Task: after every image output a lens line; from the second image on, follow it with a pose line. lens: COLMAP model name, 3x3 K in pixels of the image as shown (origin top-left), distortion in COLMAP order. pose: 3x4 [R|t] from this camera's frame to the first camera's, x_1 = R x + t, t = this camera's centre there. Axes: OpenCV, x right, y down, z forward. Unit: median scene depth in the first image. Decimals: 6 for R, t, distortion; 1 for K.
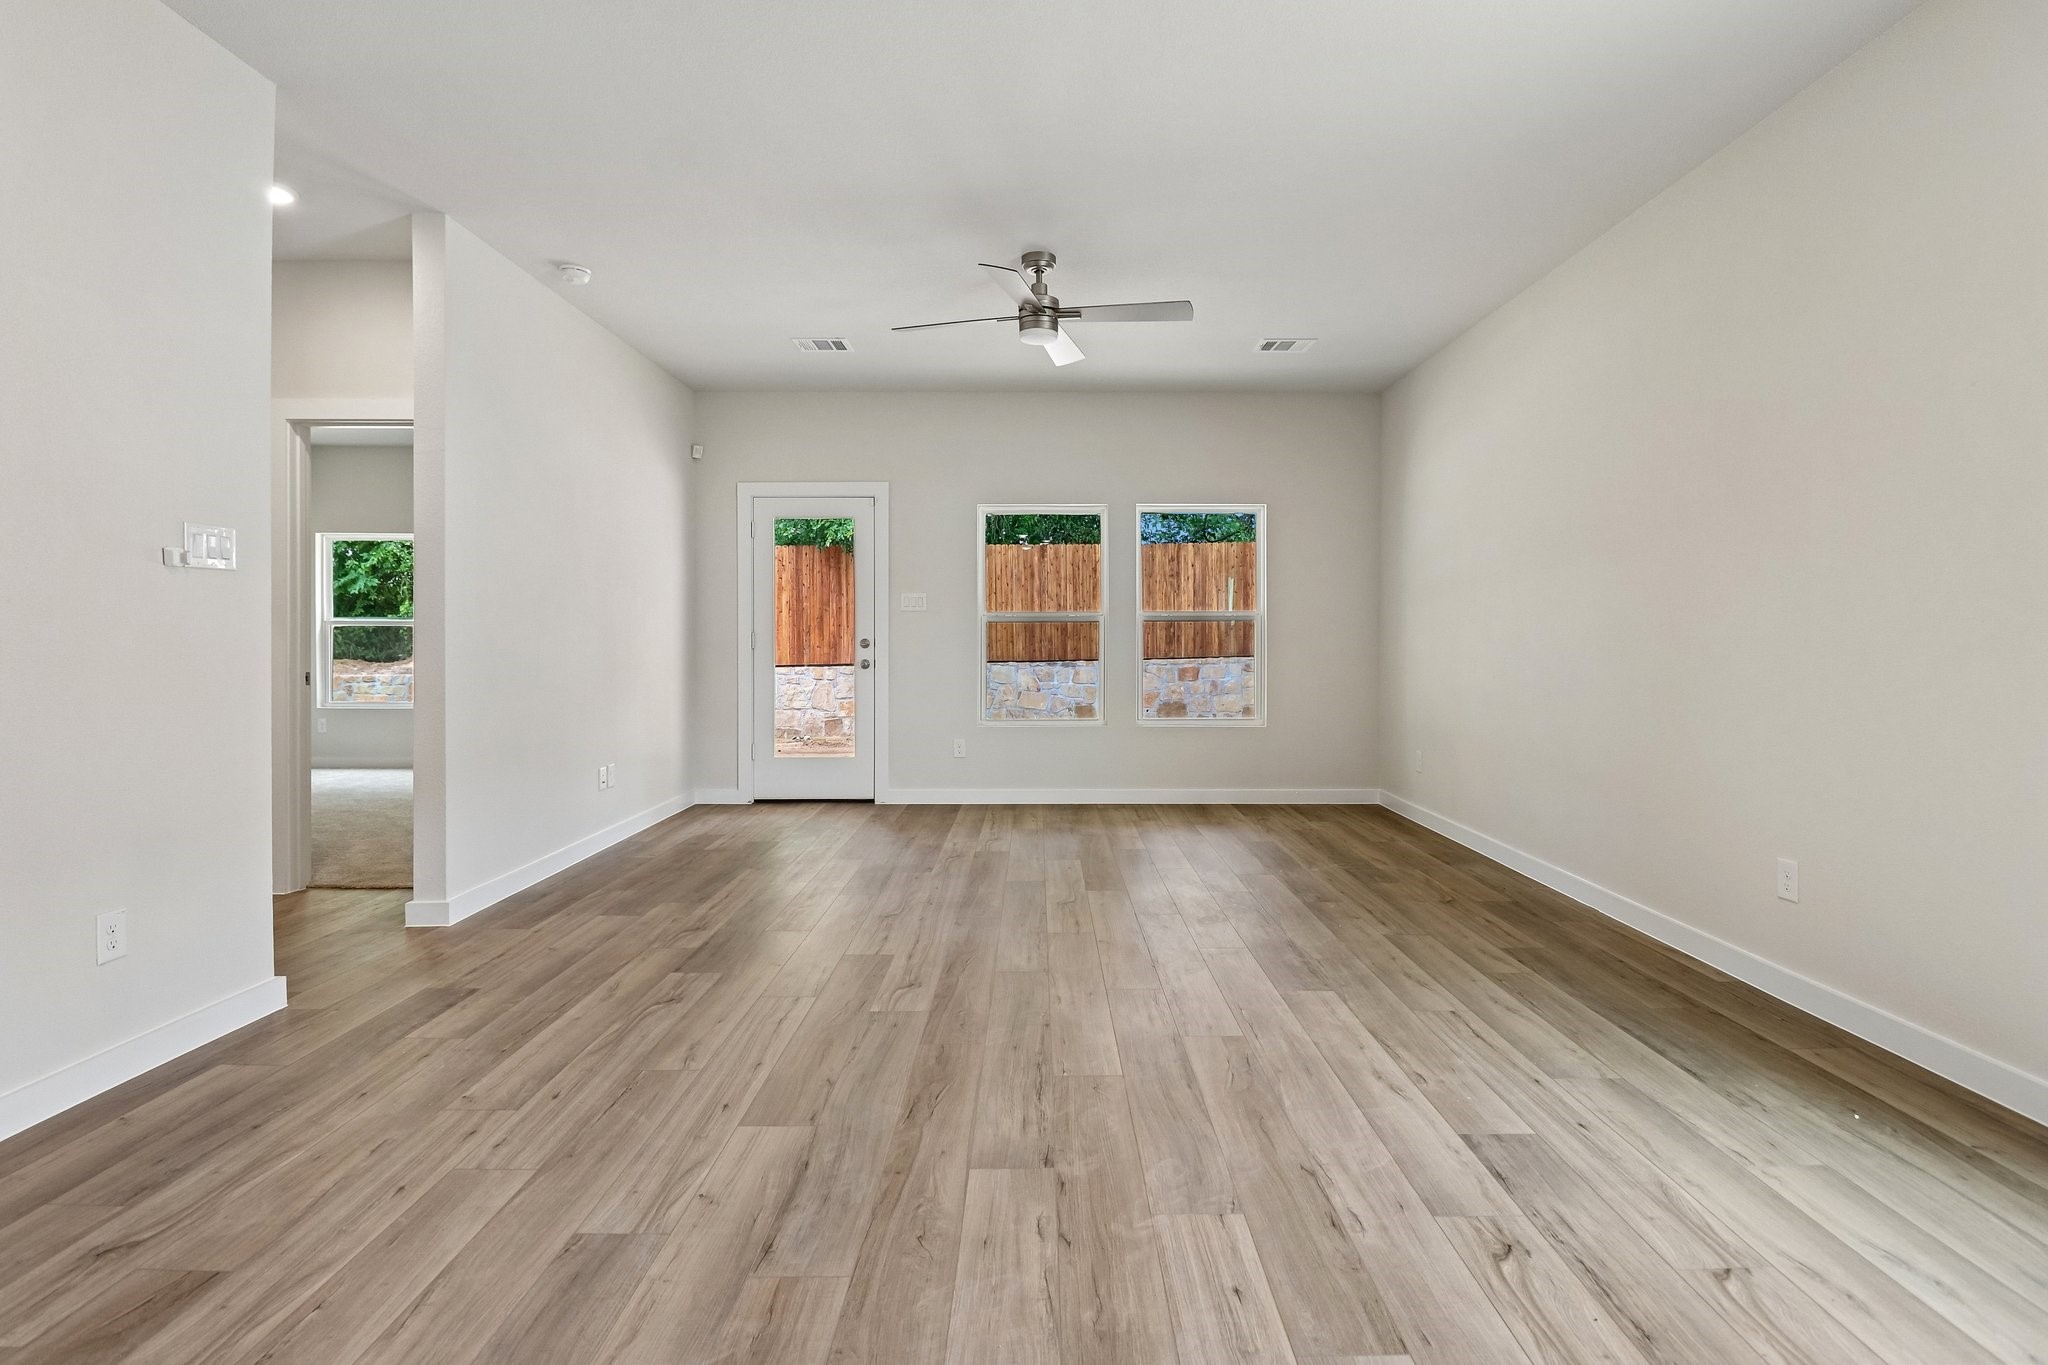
lens RADIAL K [[965.1, 0, 1040.1], [0, 965.1, 659.2], [0, 0, 1]] dist [0.000198, -0.010487]
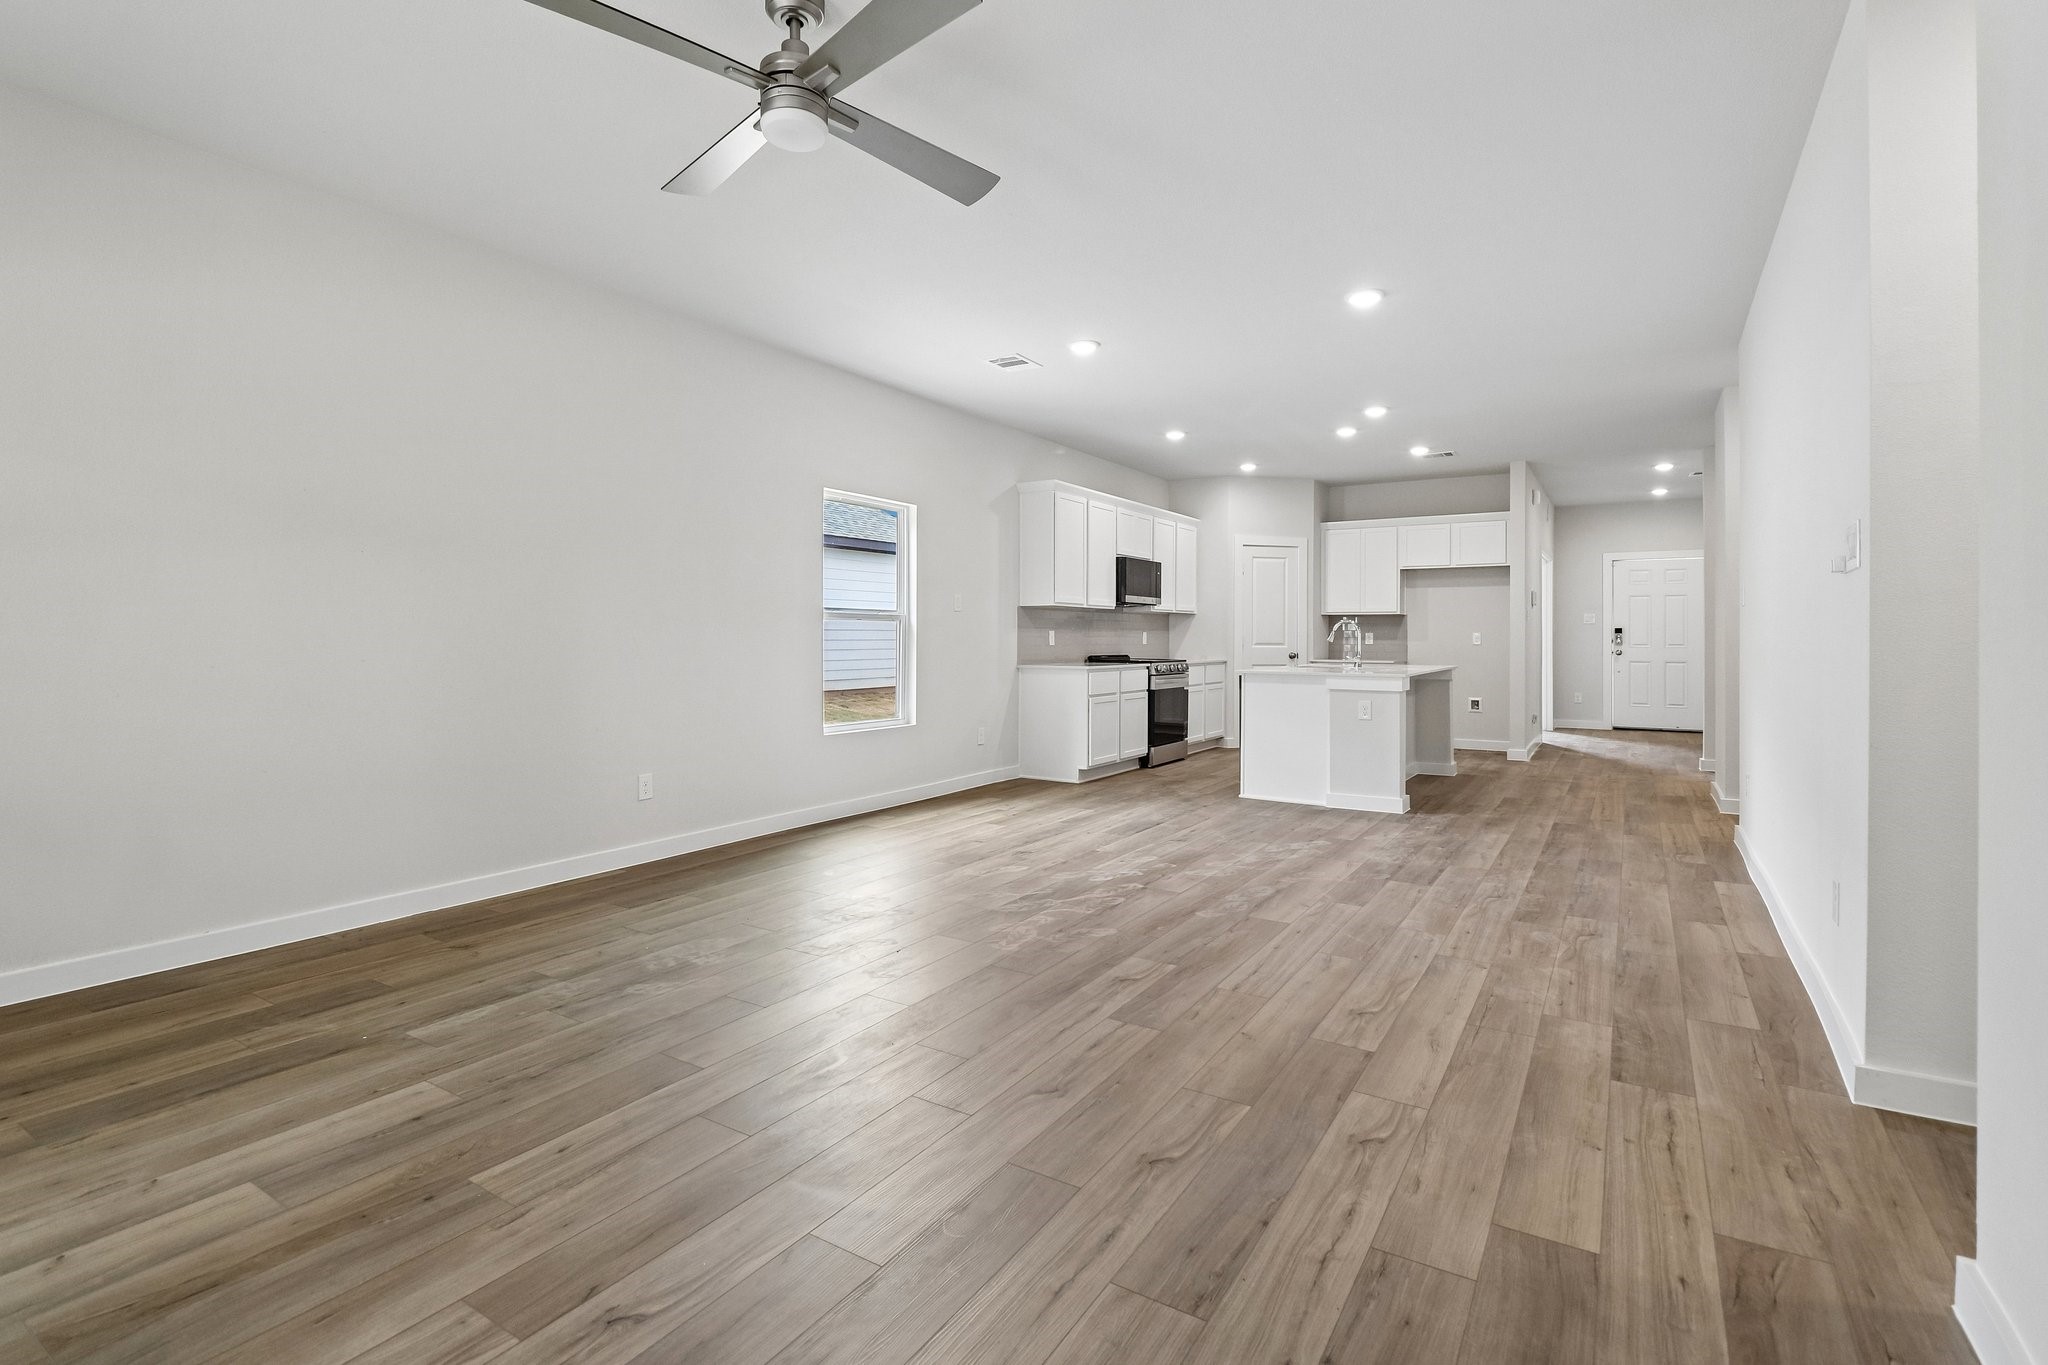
lens RADIAL K [[965.1, 0, 1027.5], [0, 965.1, 643.6], [0, 0, 1]] dist [0.000198, -0.010487]
pose [[-0.846075, -0.010249, 0.532966, -0.445014], [0.004812, 0.999628, 0.026862, -0.034812], [-0.533043, 0.025292, -0.845710, 1.447707]]
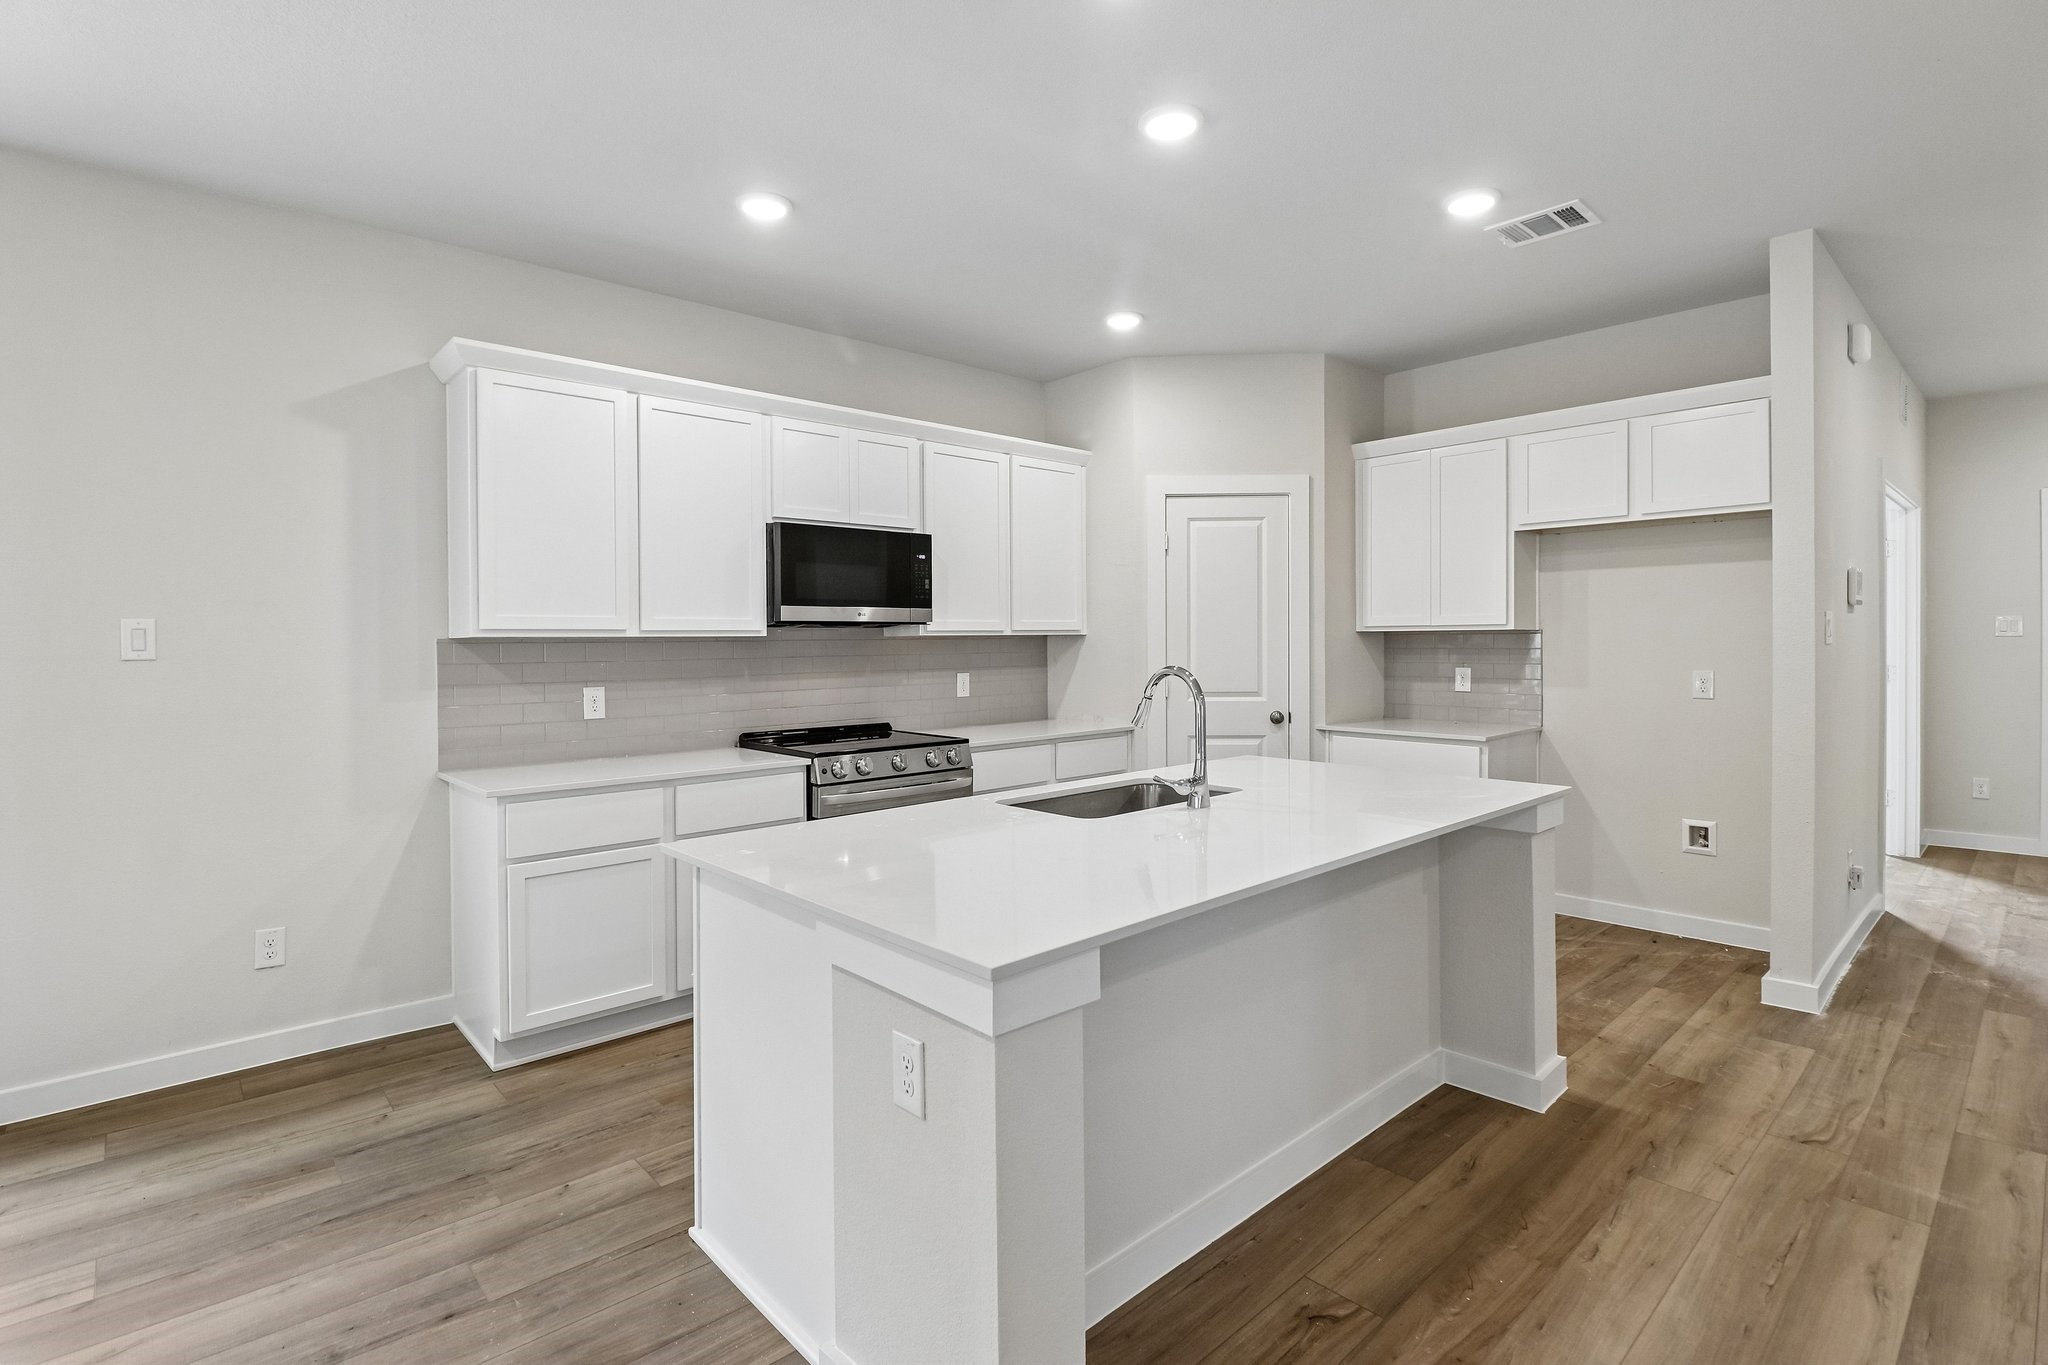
lens RADIAL K [[965.1, 0, 1025.3], [0, 965.1, 663.1], [0, 0, 1]] dist [0.000198, -0.010487]
pose [[-0.675391, -0.014564, 0.737316, -0.386215], [0.022130, 0.998954, 0.040004, -0.058251], [-0.737128, 0.043335, -0.674363, 0.080322]]
